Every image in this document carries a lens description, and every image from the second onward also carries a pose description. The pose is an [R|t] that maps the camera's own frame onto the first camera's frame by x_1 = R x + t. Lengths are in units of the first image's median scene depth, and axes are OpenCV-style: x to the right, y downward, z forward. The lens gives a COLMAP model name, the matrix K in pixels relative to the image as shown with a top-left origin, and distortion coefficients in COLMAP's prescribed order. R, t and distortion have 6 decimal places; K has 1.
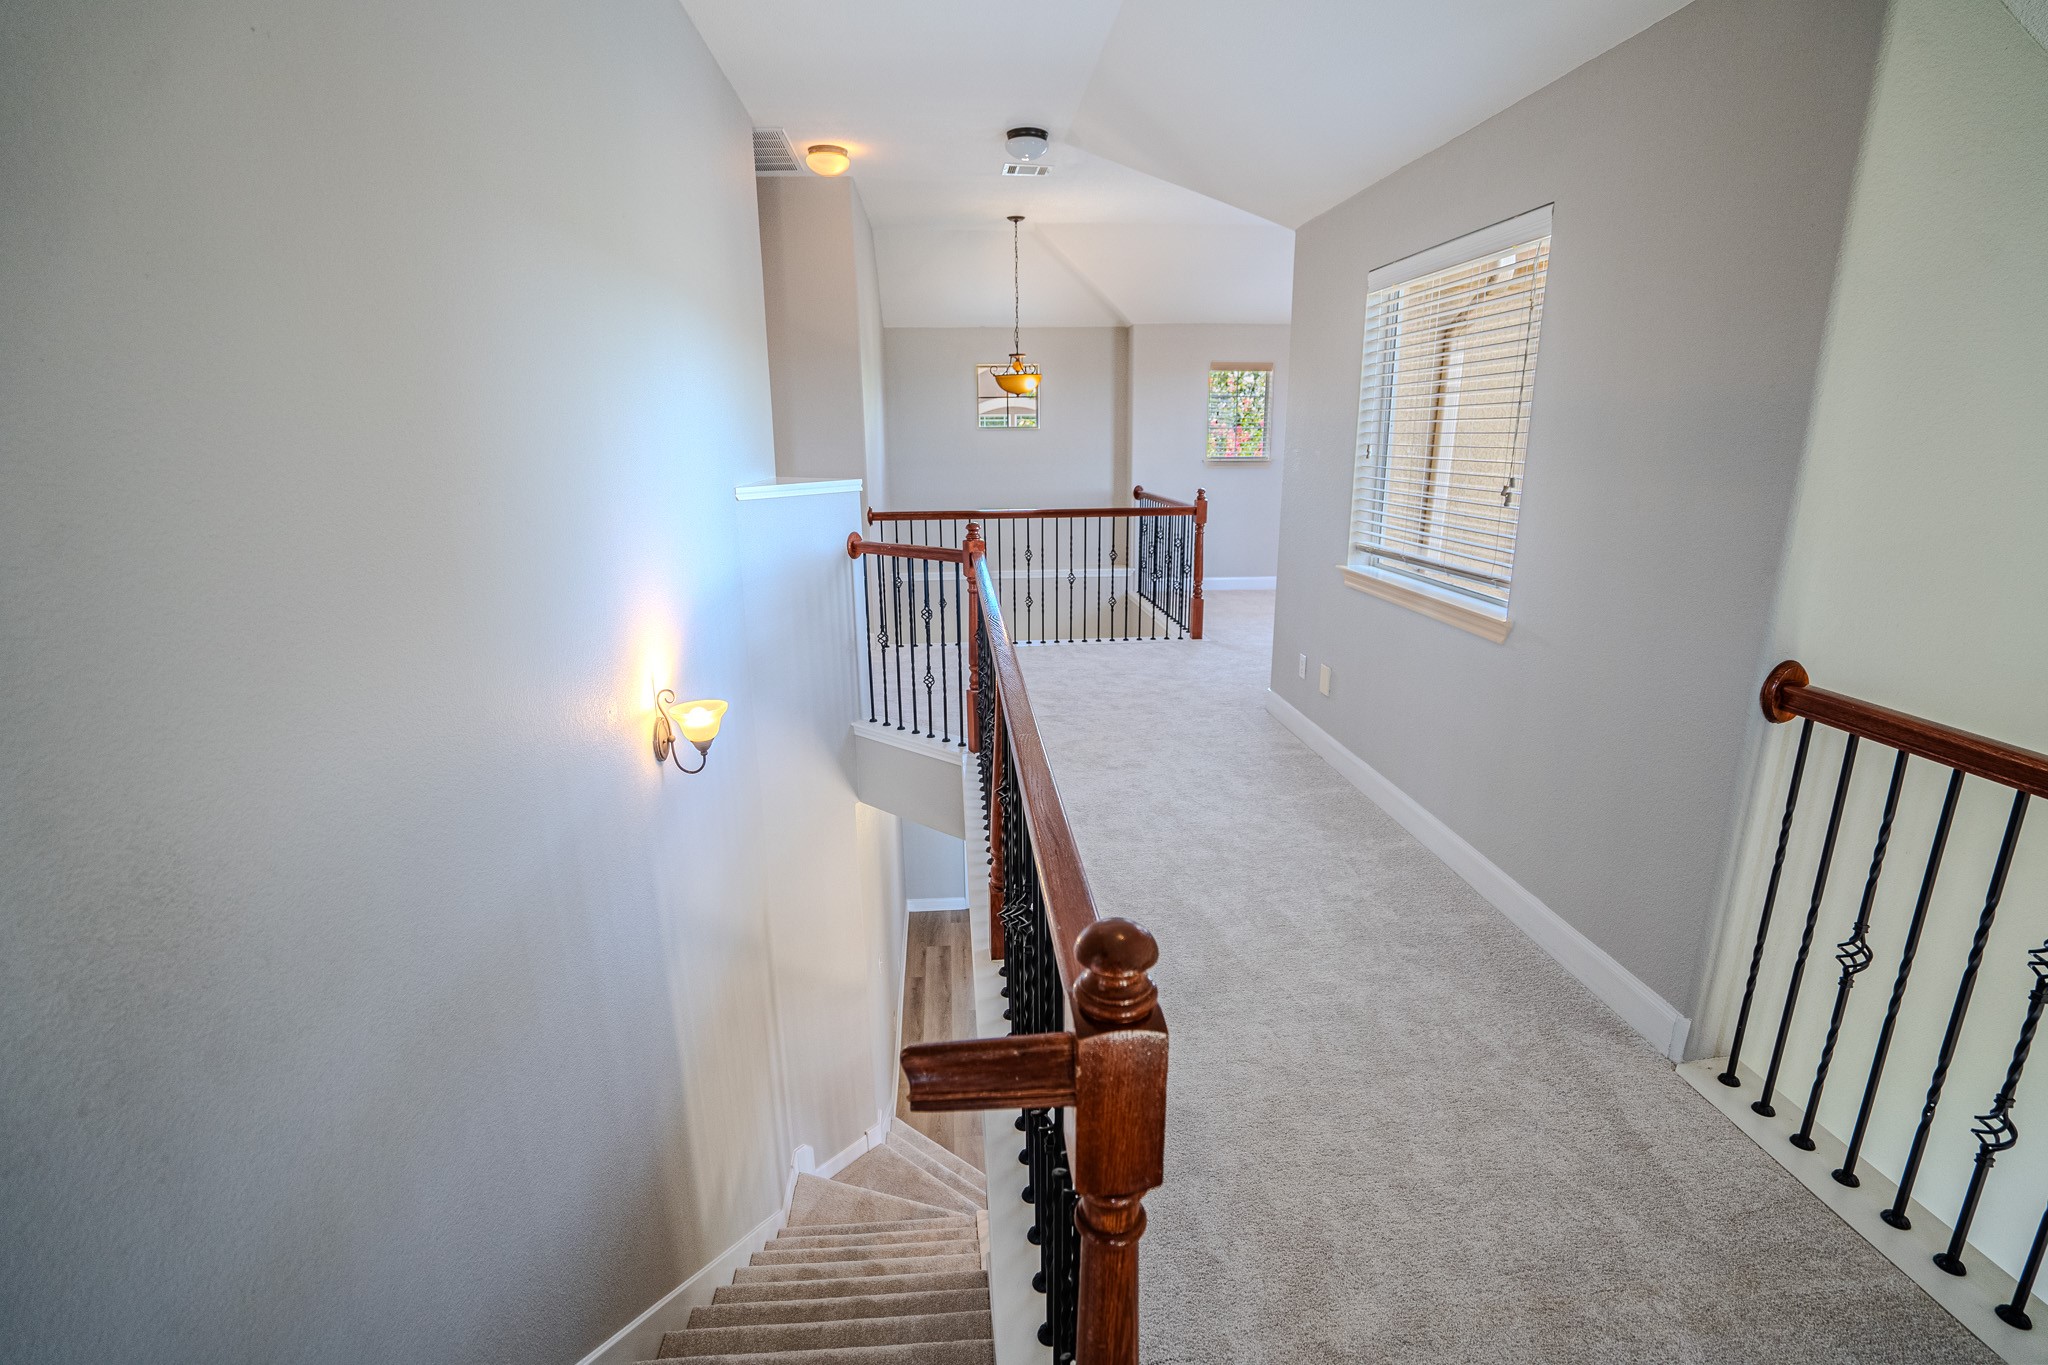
lens RADIAL K [[979.2, 0, 1024.0], [0, 979.2, 682.5], [0, 0, 1]] dist [-0.049043, 0.021787]
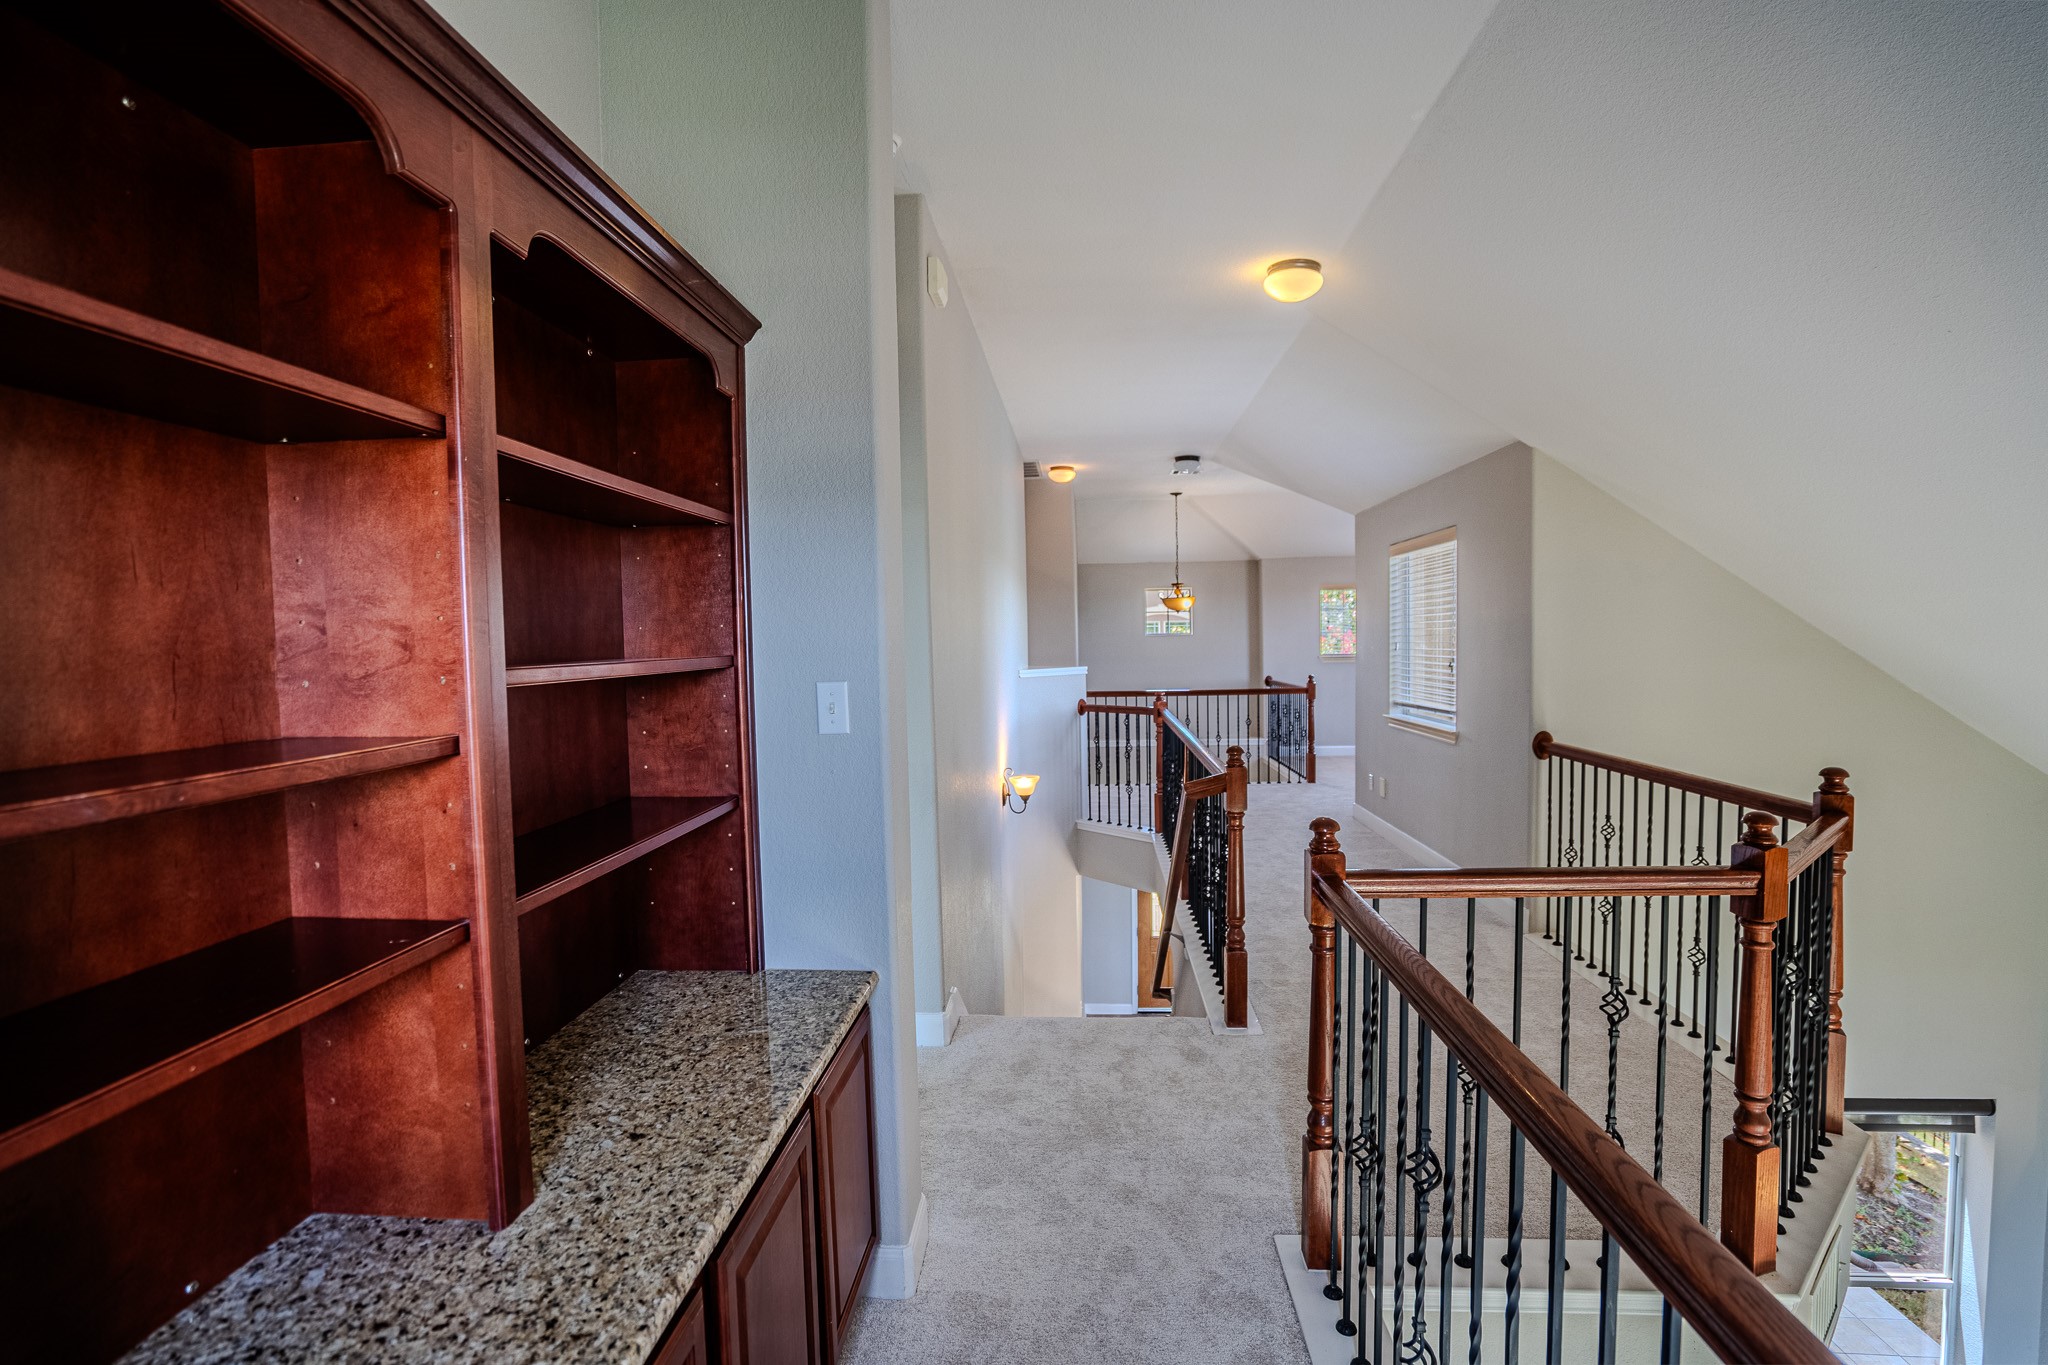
lens RADIAL K [[979.2, 0, 1024.0], [0, 979.2, 682.5], [0, 0, 1]] dist [-0.049043, 0.021787]
pose [[0.989615, -0.003970, -0.143687, -0.032417], [-0.025279, 0.979233, -0.201157, 0.131277], [0.141502, 0.202700, 0.968963, -0.522468]]
